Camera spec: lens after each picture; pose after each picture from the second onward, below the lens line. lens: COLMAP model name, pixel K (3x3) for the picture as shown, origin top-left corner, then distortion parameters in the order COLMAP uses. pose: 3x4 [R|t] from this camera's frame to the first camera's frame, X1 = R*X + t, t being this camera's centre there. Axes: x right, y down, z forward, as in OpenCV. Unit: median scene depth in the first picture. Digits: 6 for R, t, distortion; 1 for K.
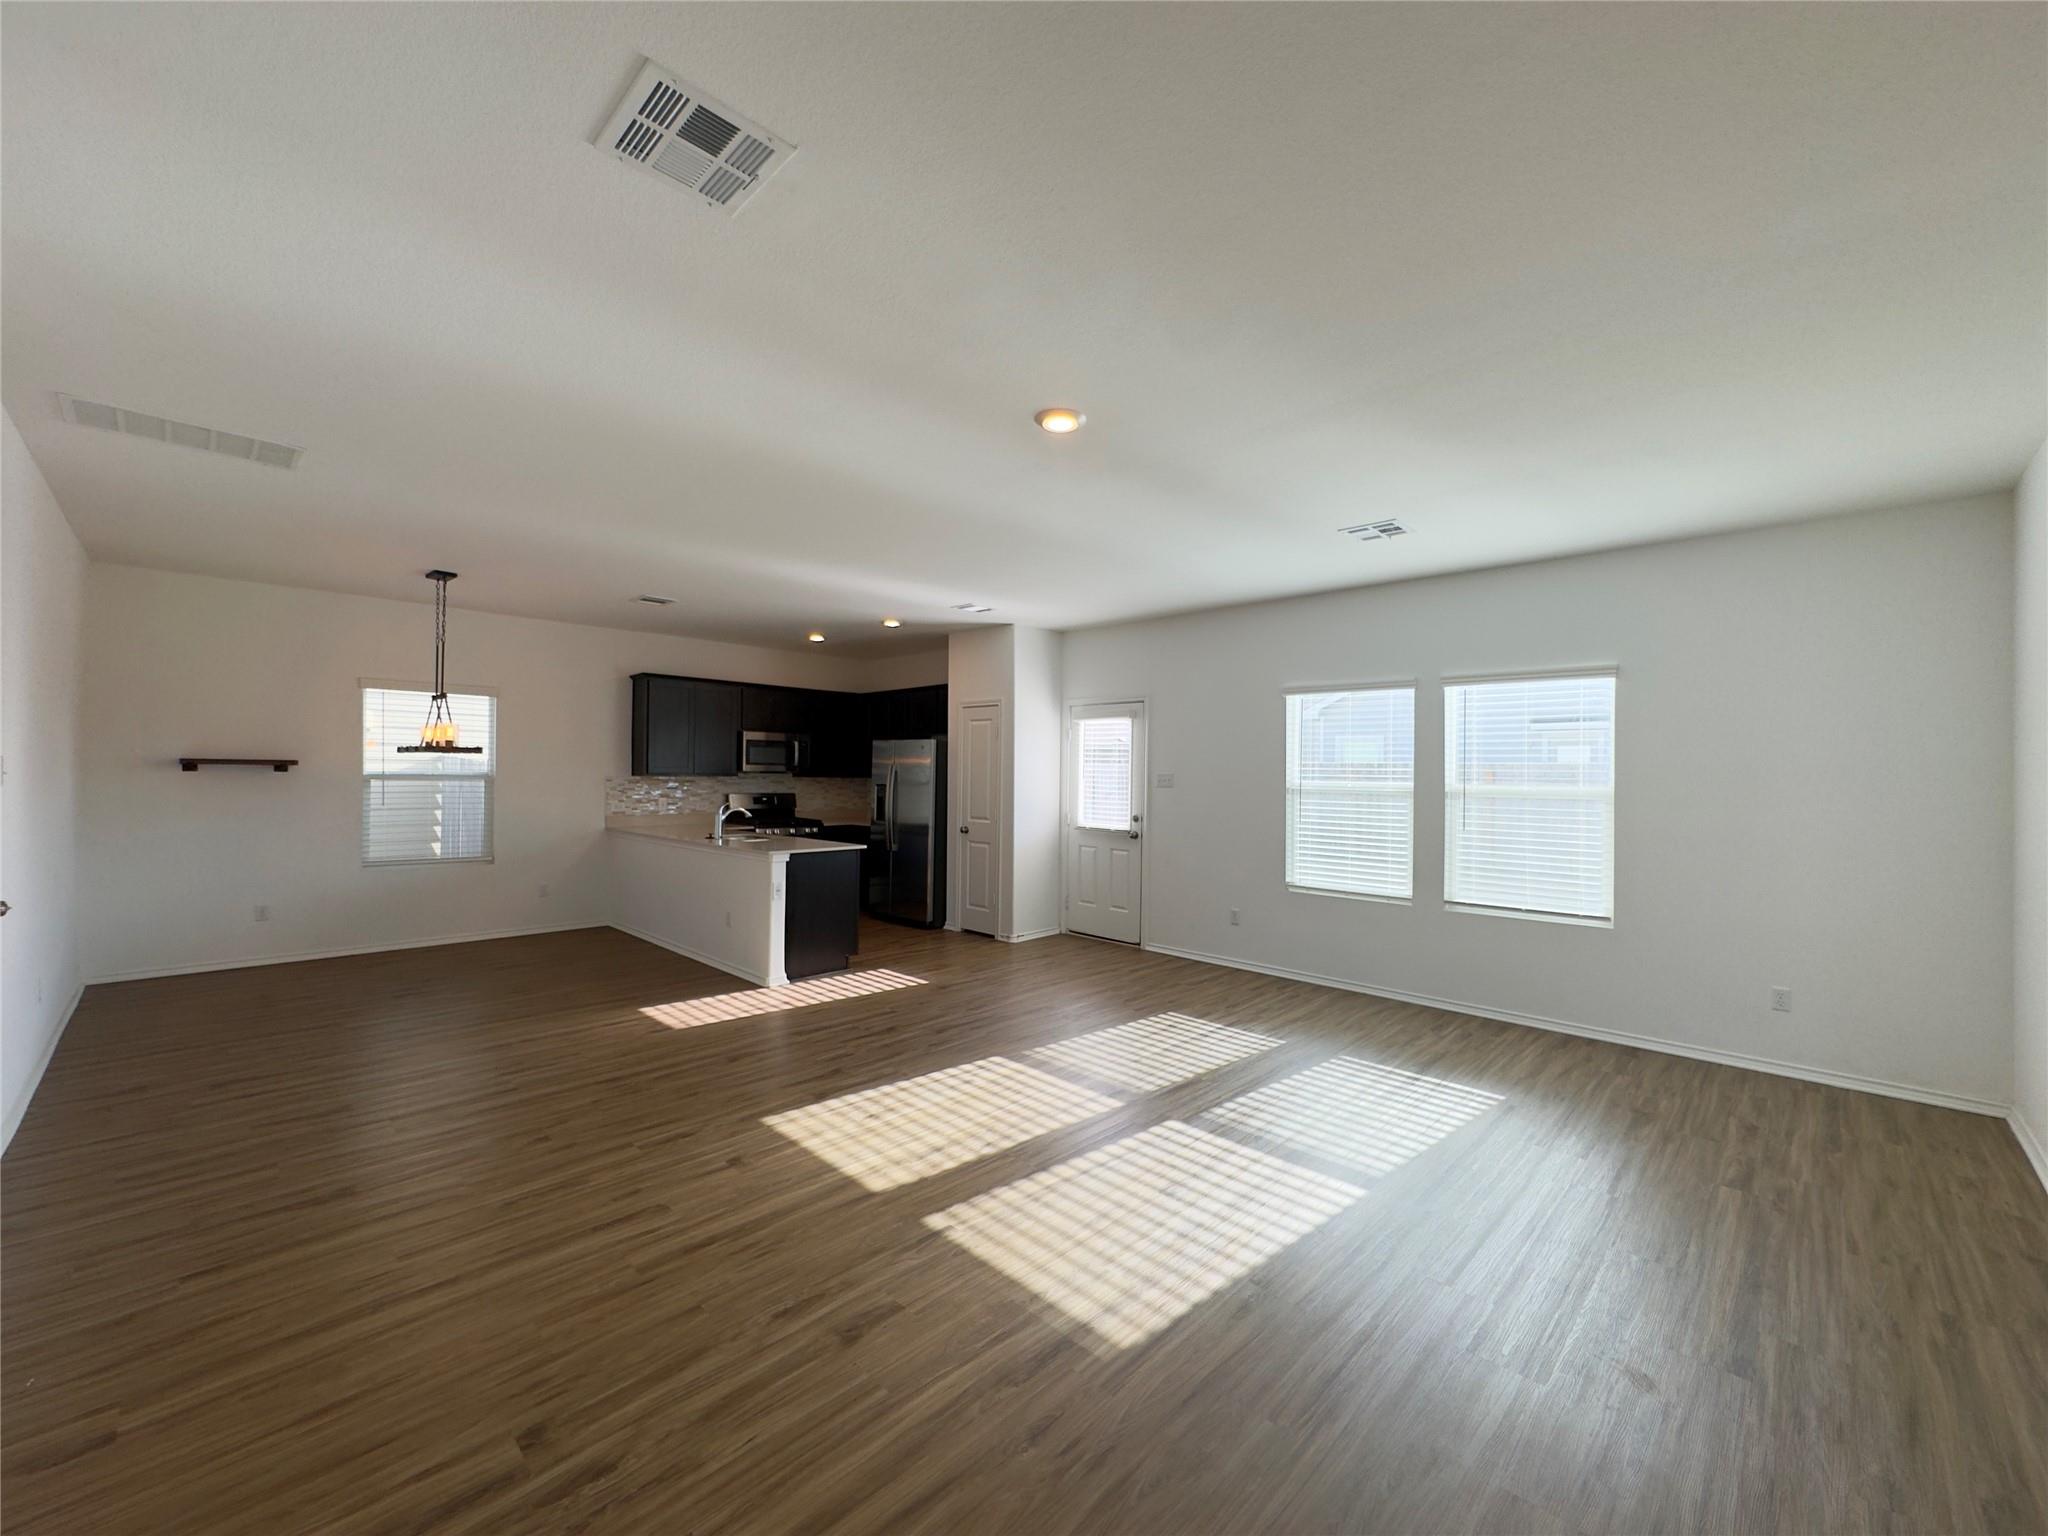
lens RADIAL K [[819.3, 0, 1021.1], [0, 819.3, 769.9], [0, 0, 1]] dist [-0.002253, 0.000167]
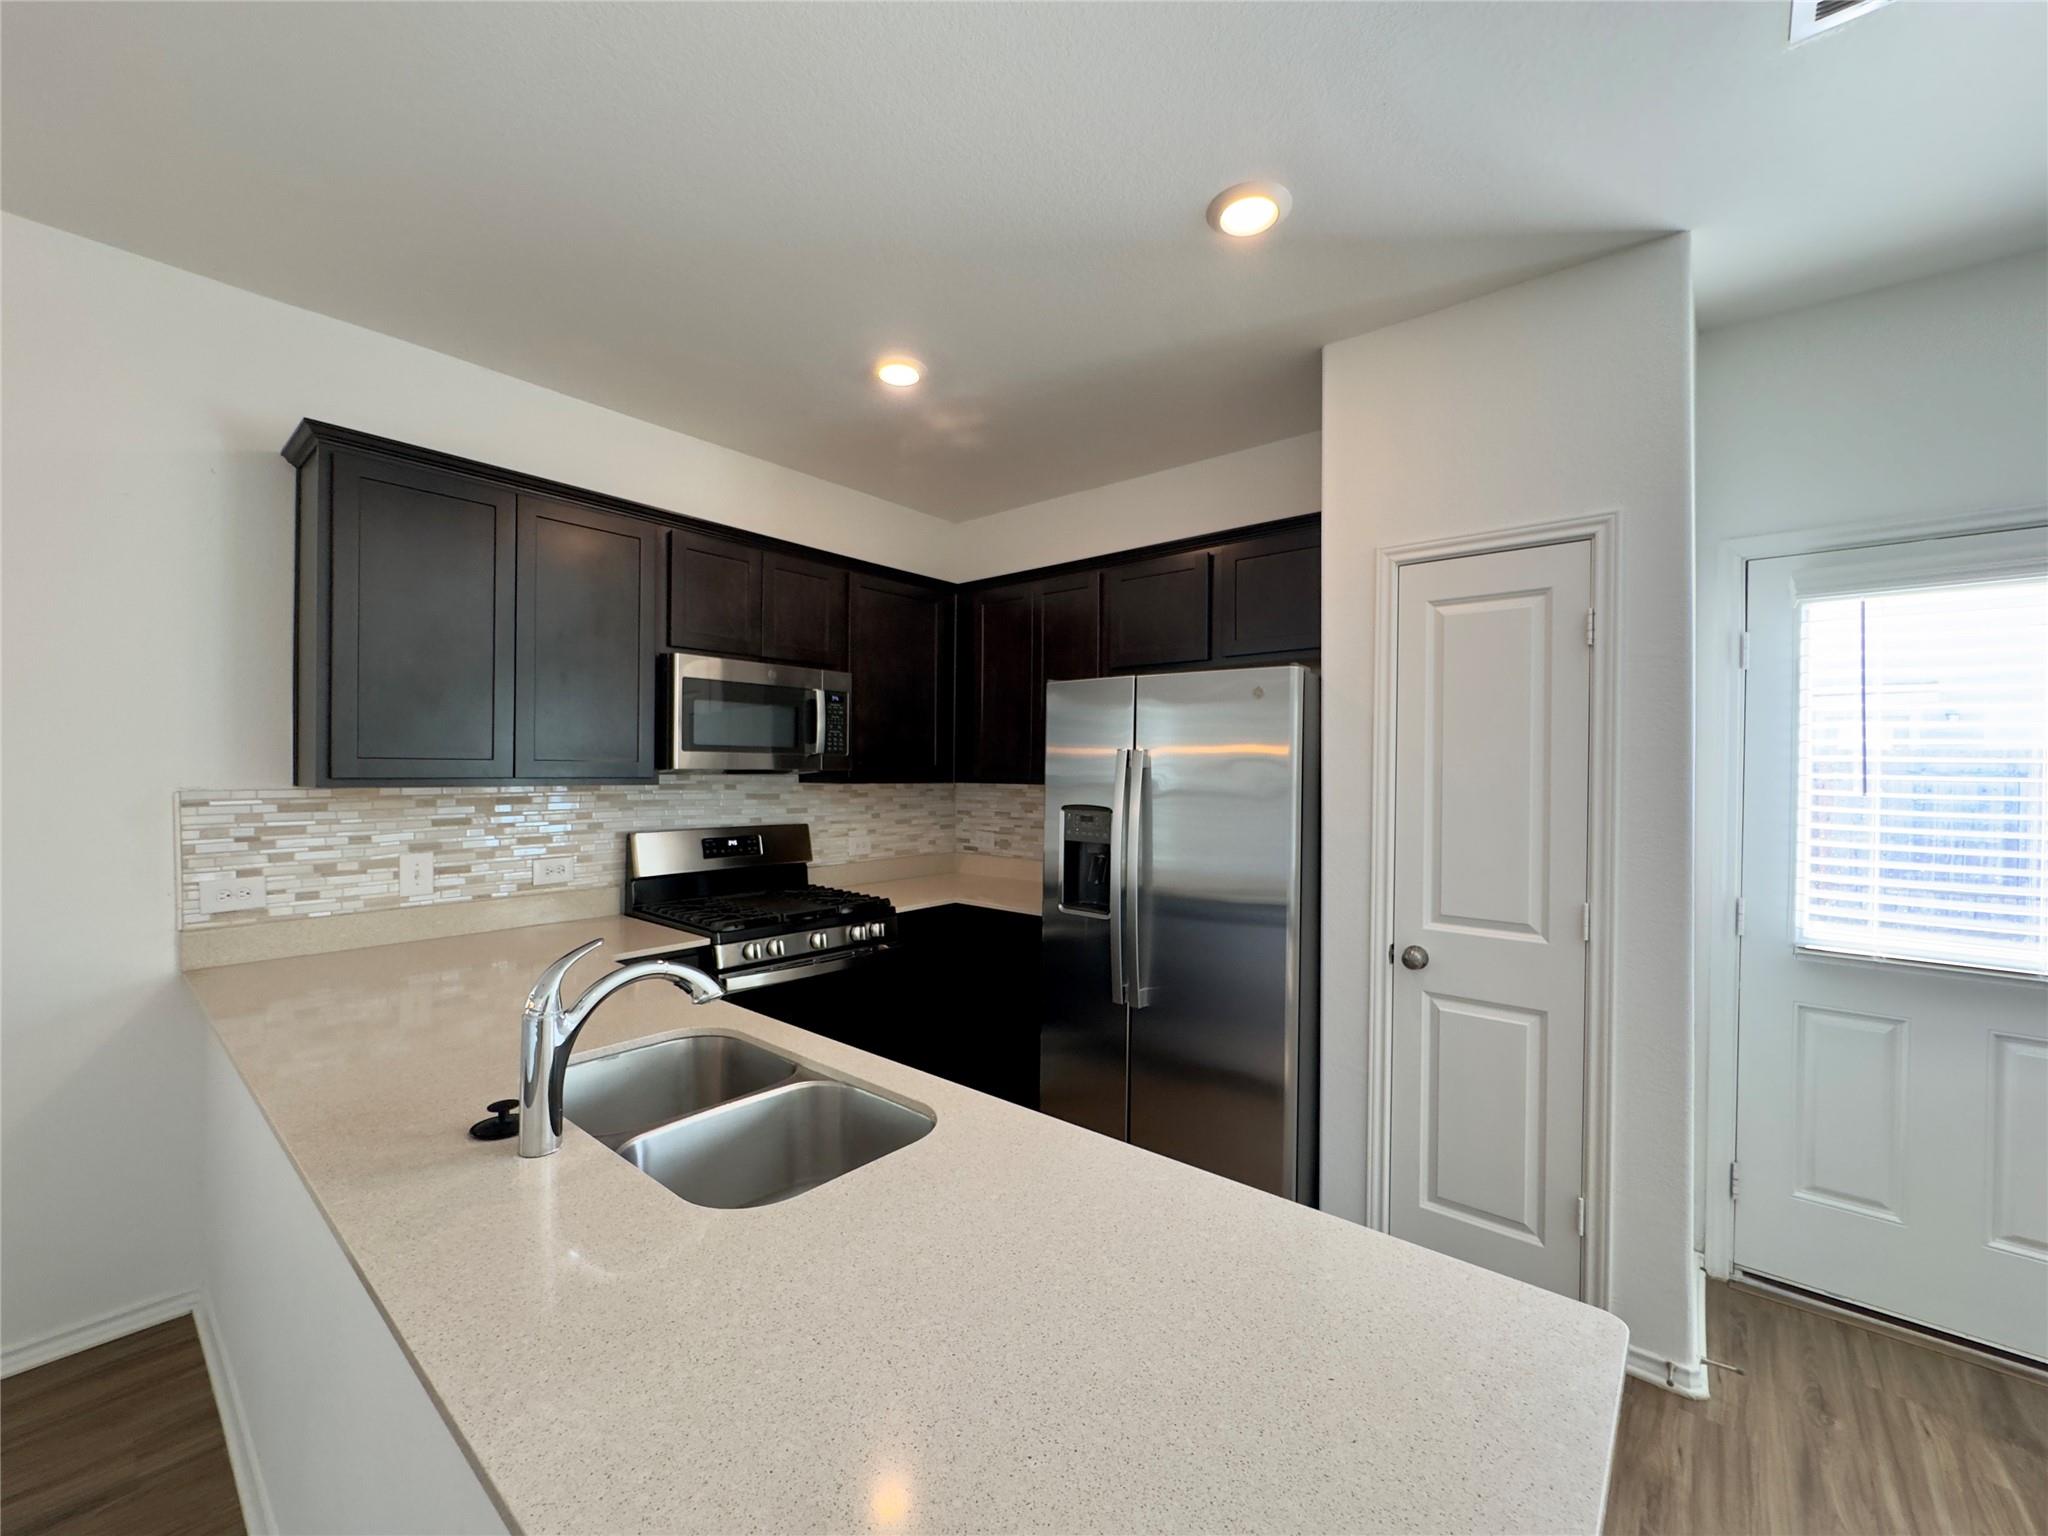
lens RADIAL K [[819.3, 0, 1021.1], [0, 819.3, 769.9], [0, 0, 1]] dist [-0.002253, 0.000167]
pose [[0.997199, -0.003702, 0.074702, -0.311707], [0.003223, 0.999974, 0.006526, -0.000092], [-0.074725, -0.006267, 0.997185, 0.916308]]
